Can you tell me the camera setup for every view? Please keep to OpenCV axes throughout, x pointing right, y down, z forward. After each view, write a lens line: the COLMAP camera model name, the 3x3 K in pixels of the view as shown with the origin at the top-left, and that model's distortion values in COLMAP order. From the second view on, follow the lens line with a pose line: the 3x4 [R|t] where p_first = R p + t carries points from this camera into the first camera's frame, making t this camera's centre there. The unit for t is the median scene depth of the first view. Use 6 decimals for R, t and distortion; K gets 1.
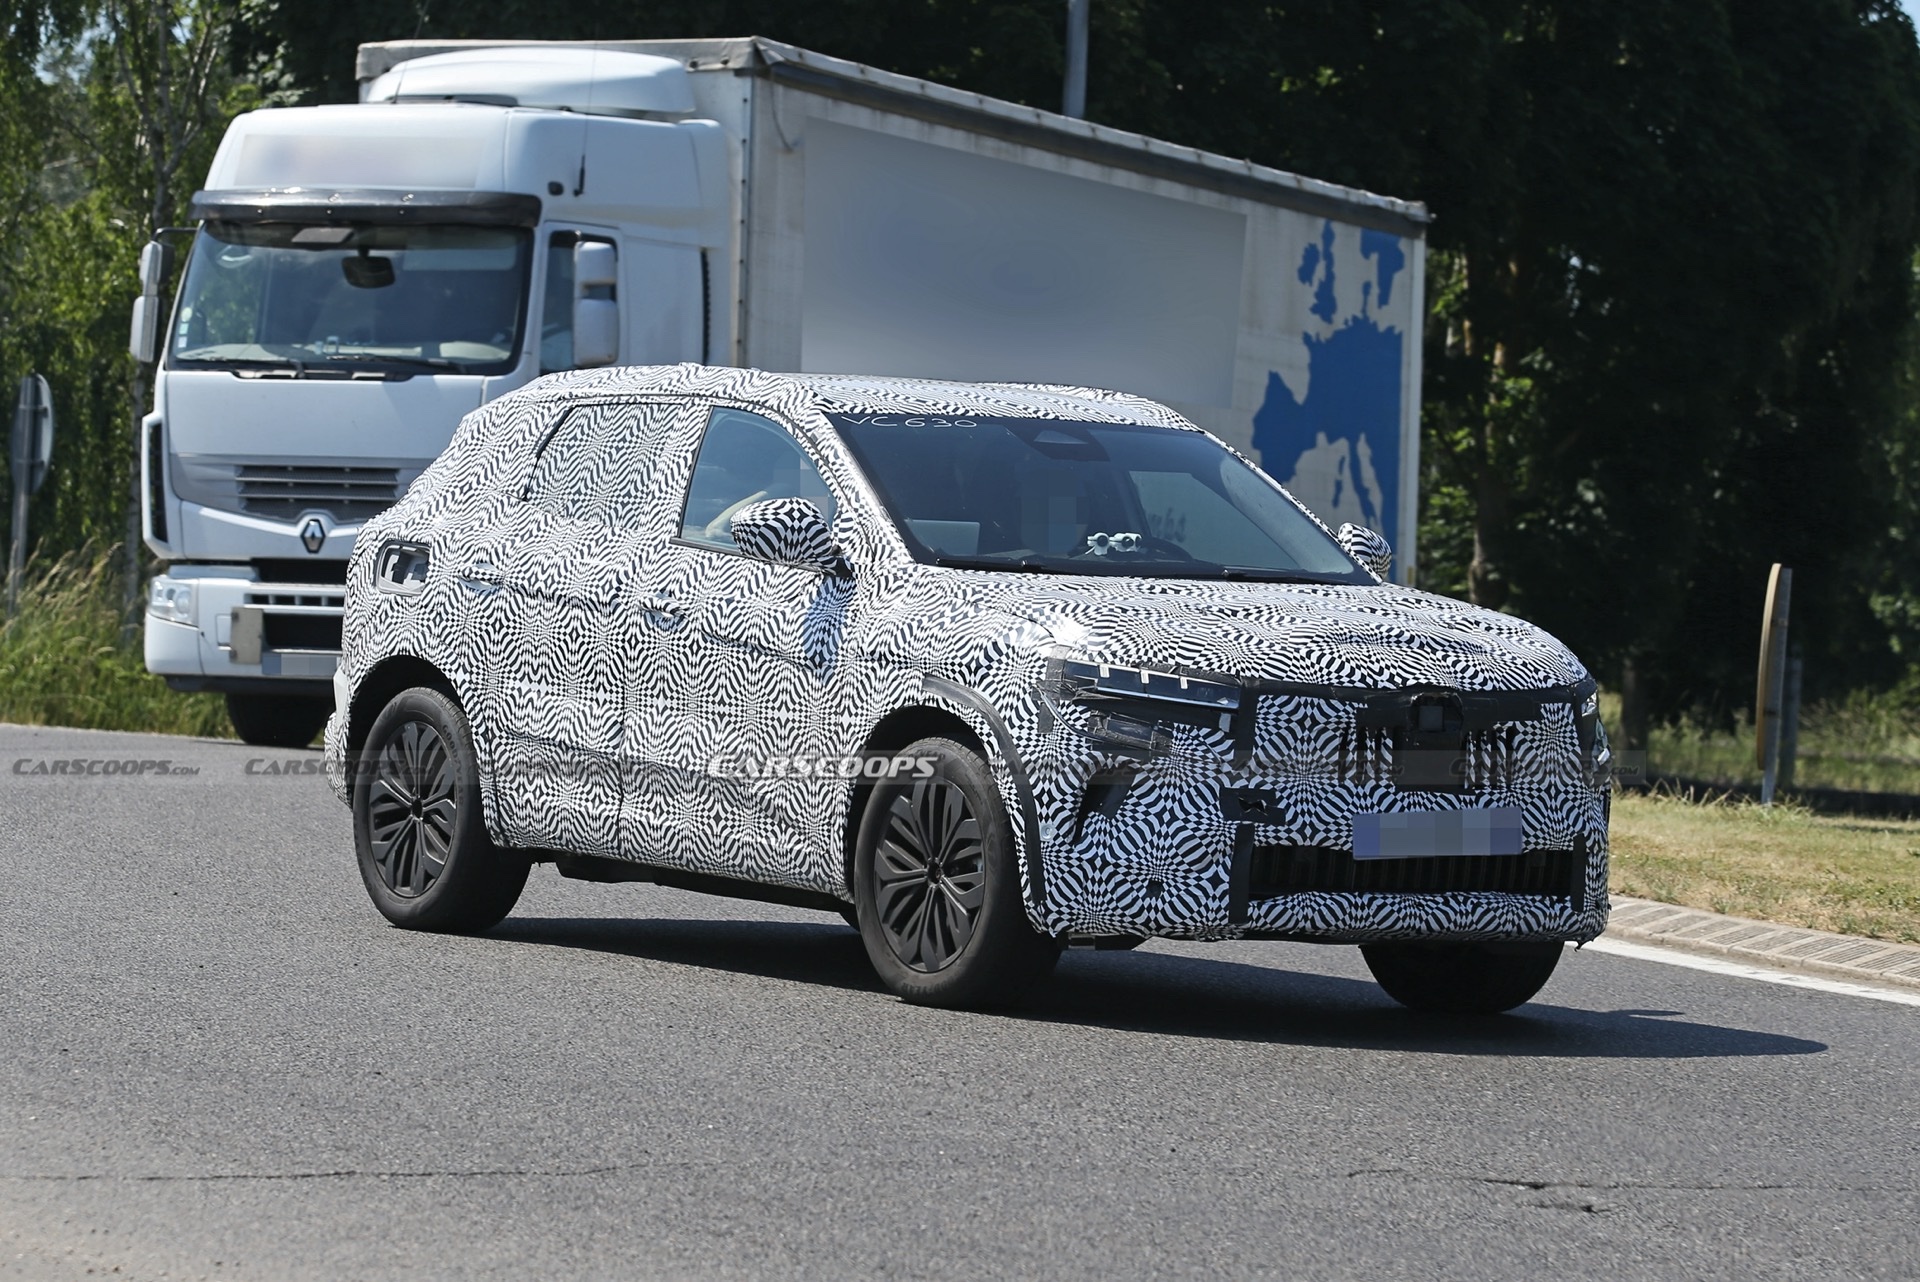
lens RADIAL K [[6725.8, 0, 960.0], [0, 6725.8, 641.0], [0, 0, 1]] dist [0.094817, 1.943542]
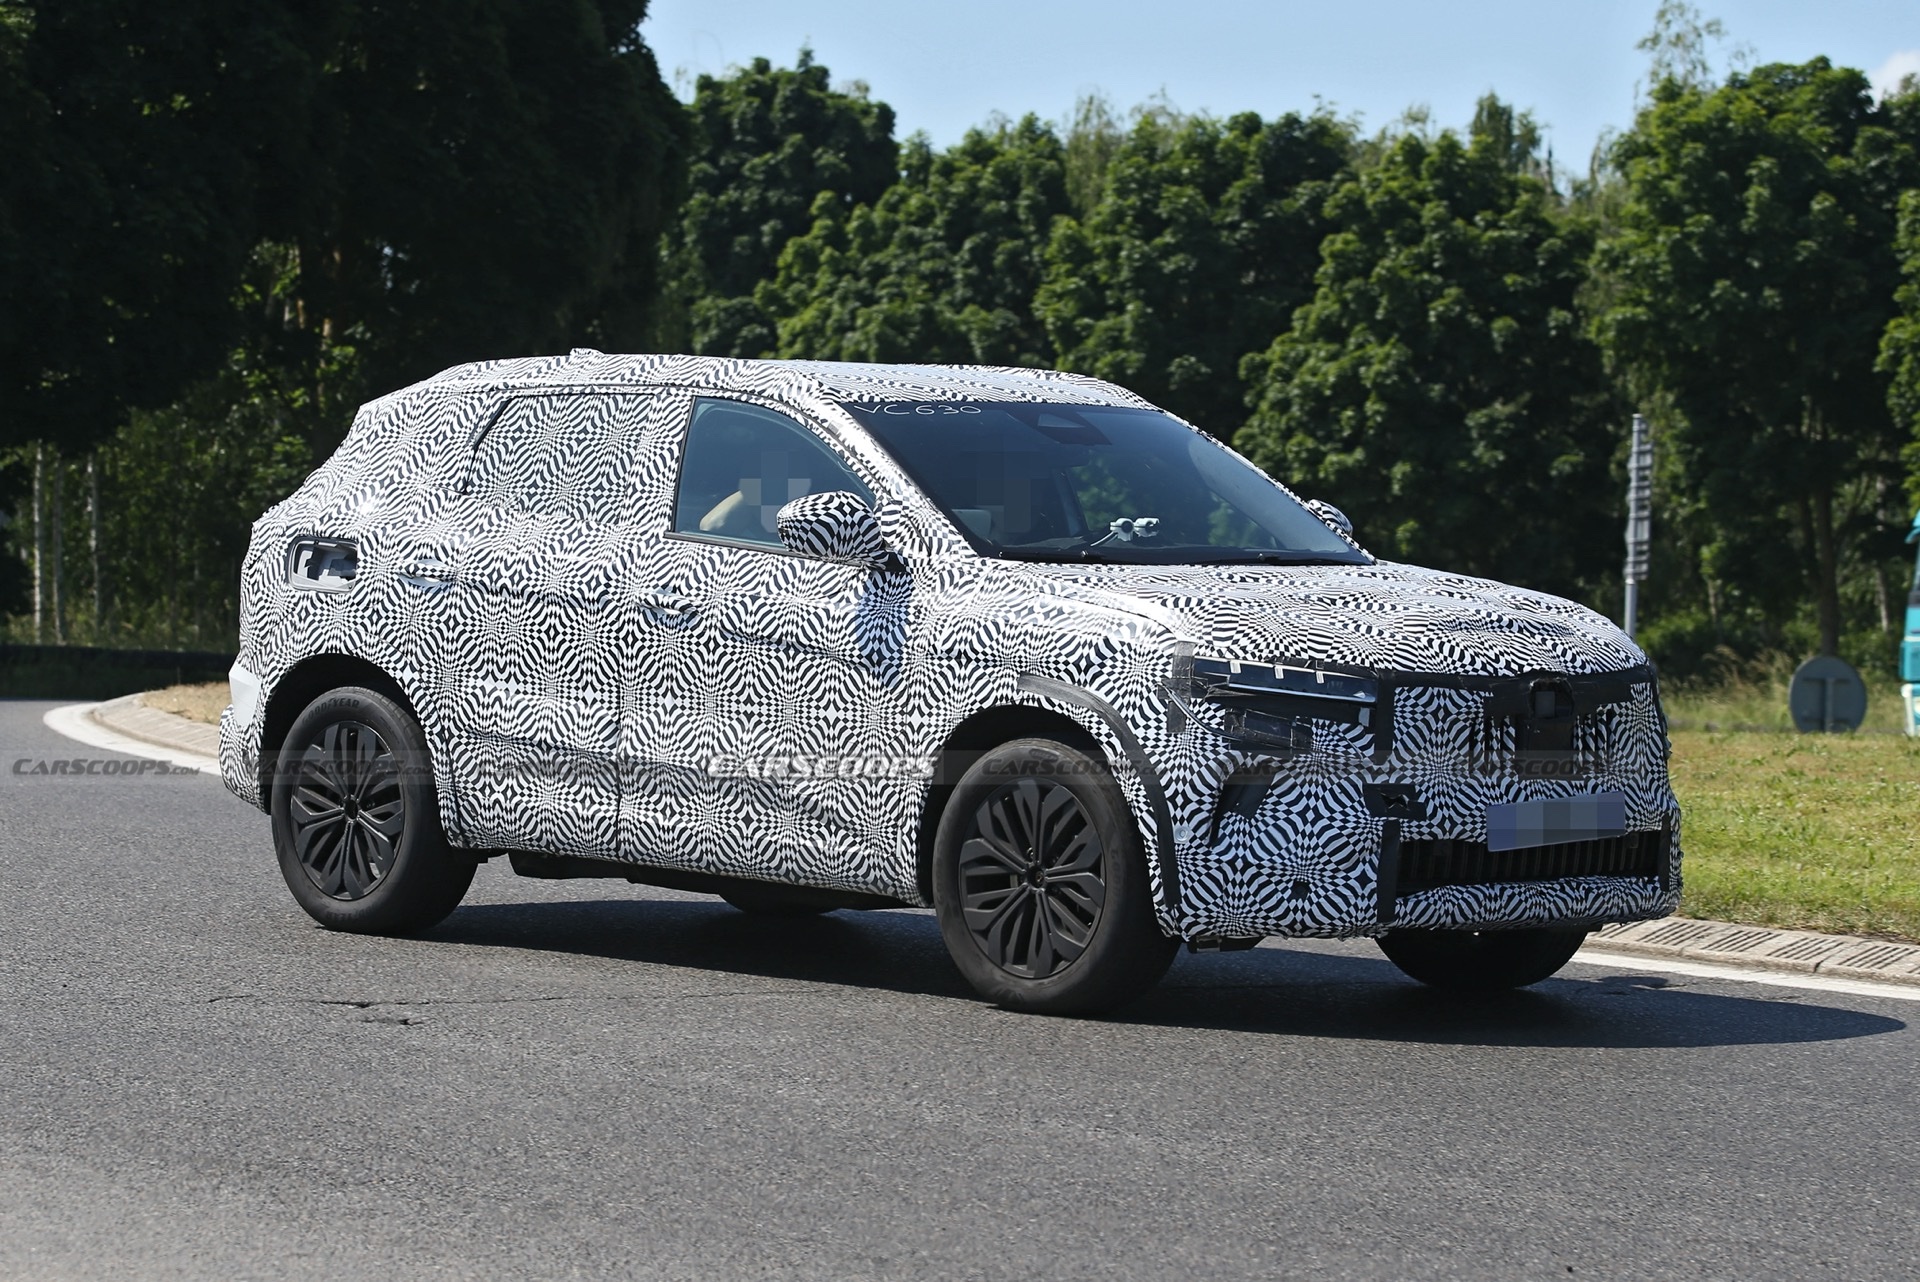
lens RADIAL K [[5572.5, 0, 960.0], [0, 5572.5, 641.0], [0, 0, 1]] dist [-0.115325, 0.032882]
pose [[0.981130, -0.028019, 0.191311, -0.167453], [0.024009, 0.999441, 0.023248, -0.018538], [-0.191855, -0.018217, 0.981254, 0.210490]]
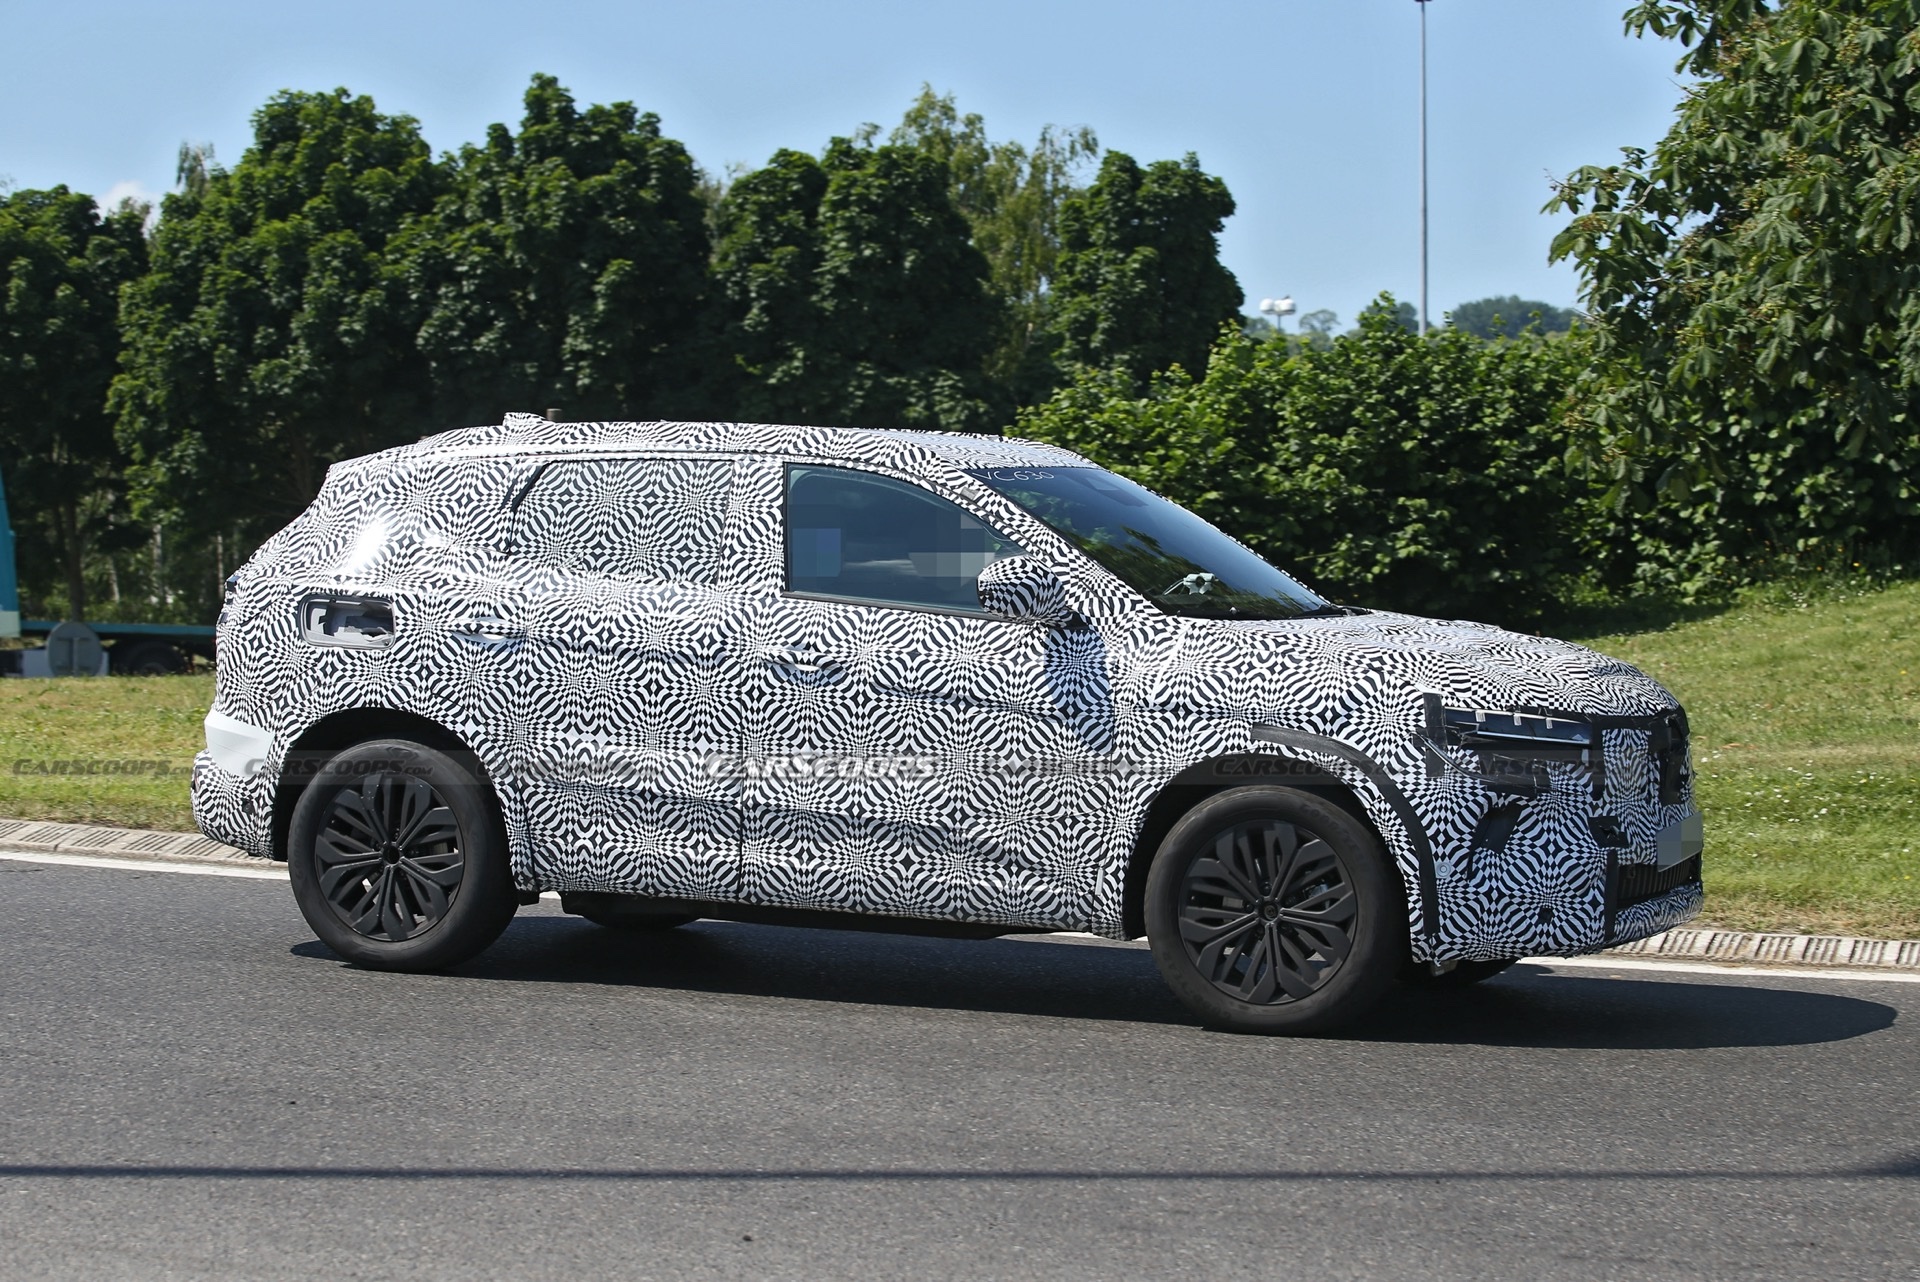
lens RADIAL K [[3984.0, 0, 962.8], [0, 3984.0, 581.8], [0, 0, 1]] dist [-0.193825, 0.037567]
pose [[0.828259, -0.036340, 0.559165, -0.390095], [0.025201, 0.999301, 0.027615, -0.035565], [-0.559778, -0.008781, 0.828596, 0.507855]]
